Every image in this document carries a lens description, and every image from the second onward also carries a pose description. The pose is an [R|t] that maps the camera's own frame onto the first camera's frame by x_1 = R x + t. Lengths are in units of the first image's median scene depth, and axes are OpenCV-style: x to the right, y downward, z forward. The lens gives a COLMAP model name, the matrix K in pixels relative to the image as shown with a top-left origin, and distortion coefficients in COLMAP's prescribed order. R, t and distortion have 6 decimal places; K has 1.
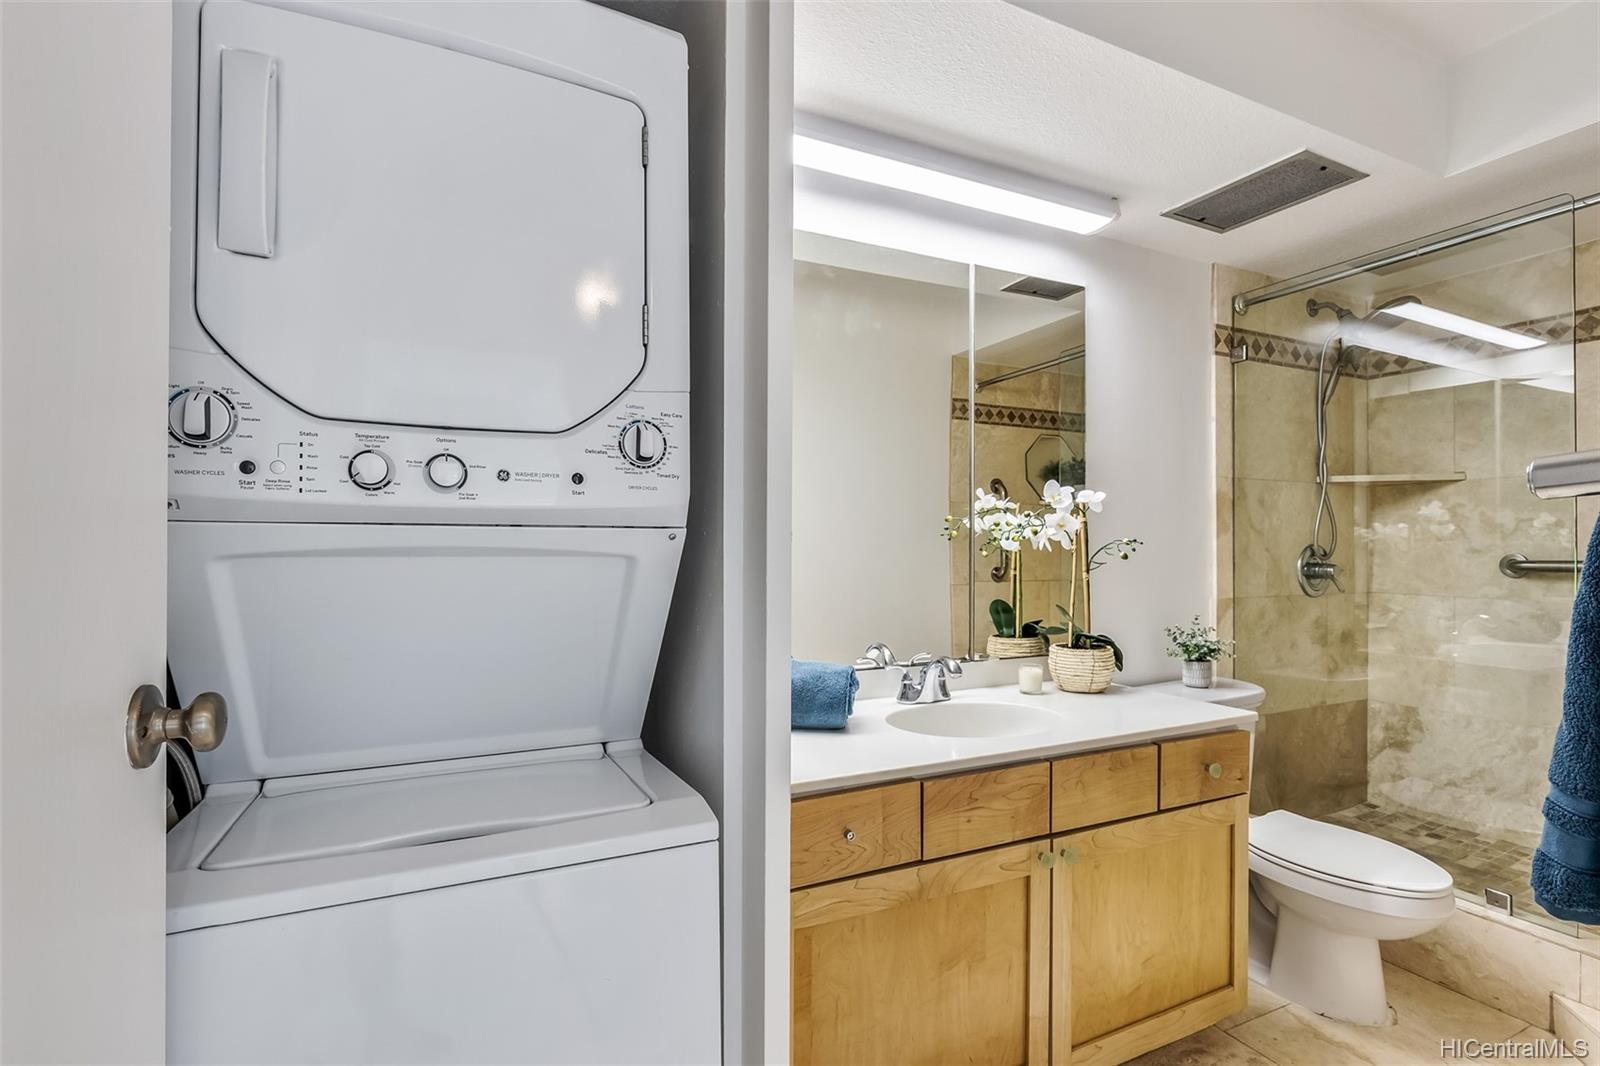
lens RADIAL K [[779.6, 0, 802.1], [0, 779.6, 545.4], [0, 0, 1]] dist [-0.007126, 0.000758]
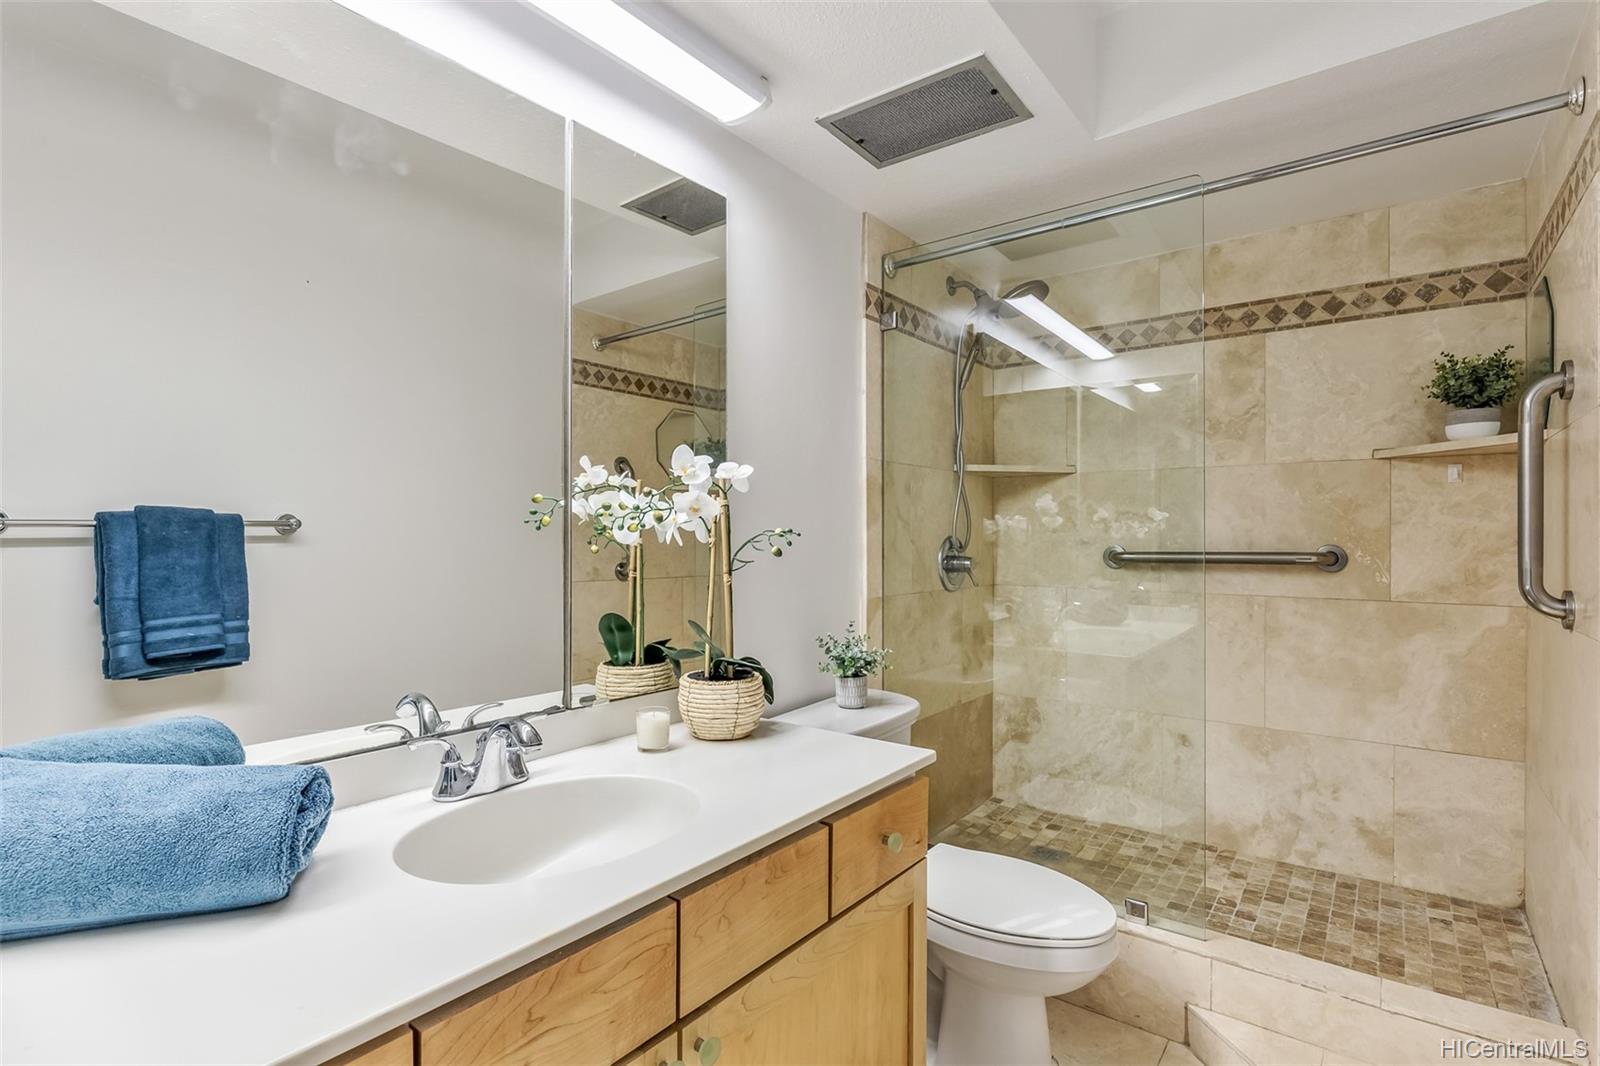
lens RADIAL K [[779.6, 0, 801.2], [0, 779.6, 539.6], [0, 0, 1]] dist [-0.007126, 0.000758]
pose [[0.898391, -0.000921, 0.439196, 0.095085], [-0.001122, 0.999990, 0.004391, -0.001190], [-0.439195, -0.004438, 0.898381, 0.282934]]
